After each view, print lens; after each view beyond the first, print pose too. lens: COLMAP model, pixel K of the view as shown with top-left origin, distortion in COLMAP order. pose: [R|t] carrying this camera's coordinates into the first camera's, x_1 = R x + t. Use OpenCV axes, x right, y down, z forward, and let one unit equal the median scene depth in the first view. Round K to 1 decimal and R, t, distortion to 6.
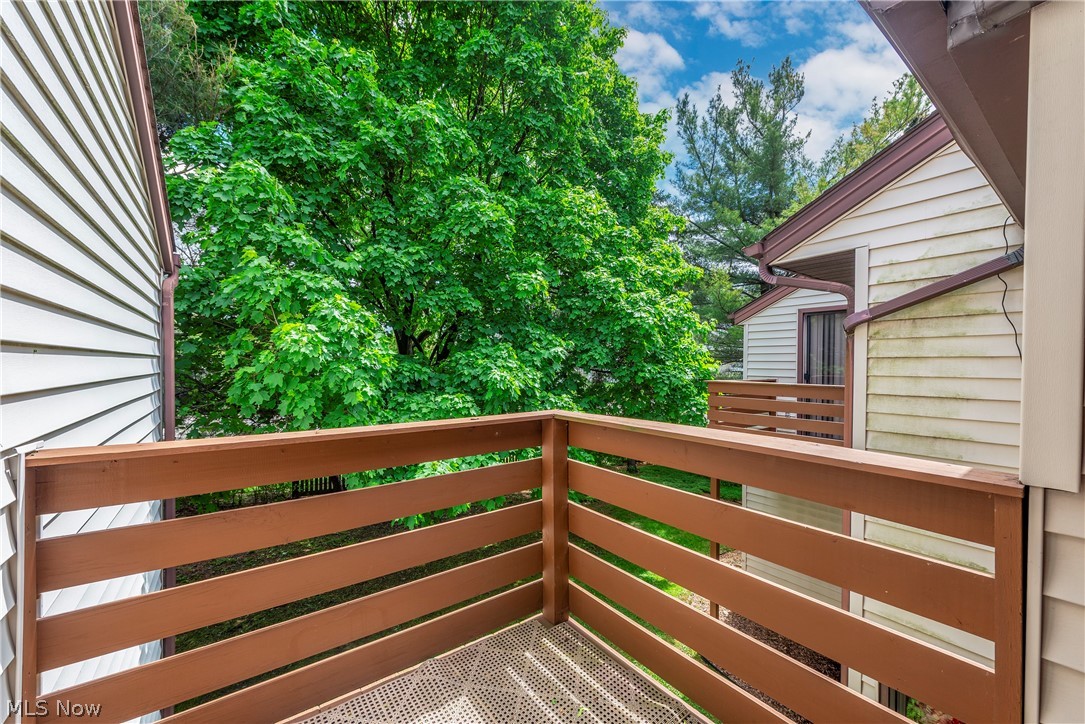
lens RADIAL K [[420.2, 0, 542.5], [0, 420.2, 362.0], [0, 0, 1]] dist [0.002545, 0.000177]
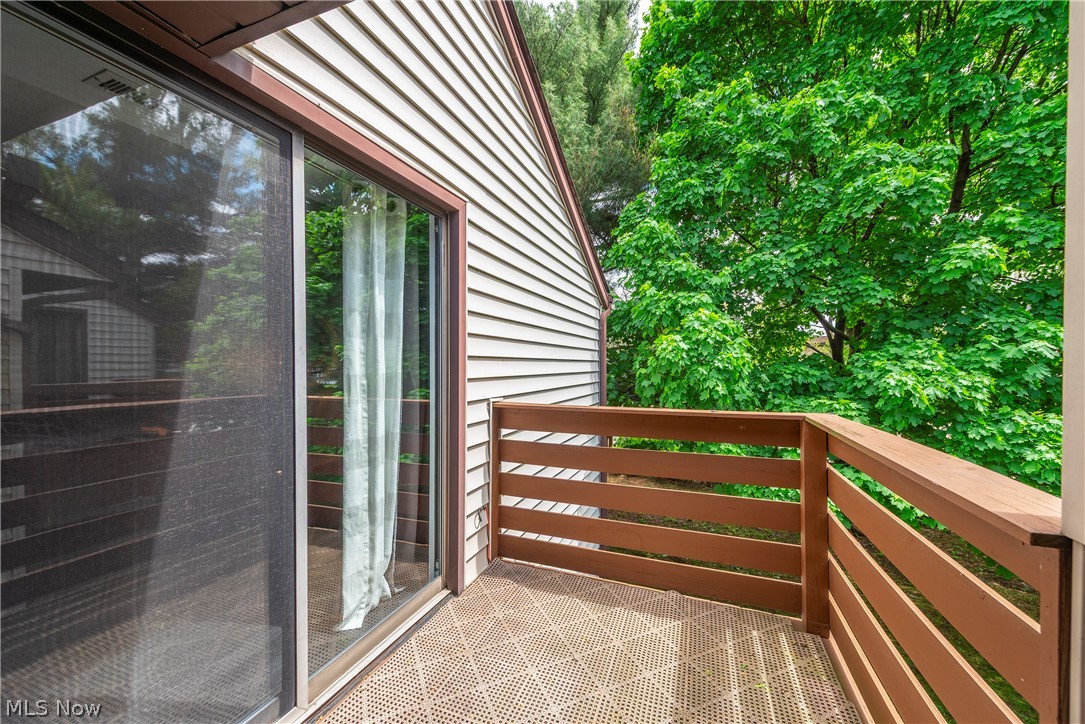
lens RADIAL K [[440.4, 0, 547.9], [0, 440.4, 362.6], [0, 0, 1]] dist [0.001071, -0.000307]
pose [[0.521540, -0.010659, -0.853160, 0.354308], [0.004777, 0.999943, -0.009573, 0.003496], [0.853213, 0.000918, 0.521561, -0.026093]]
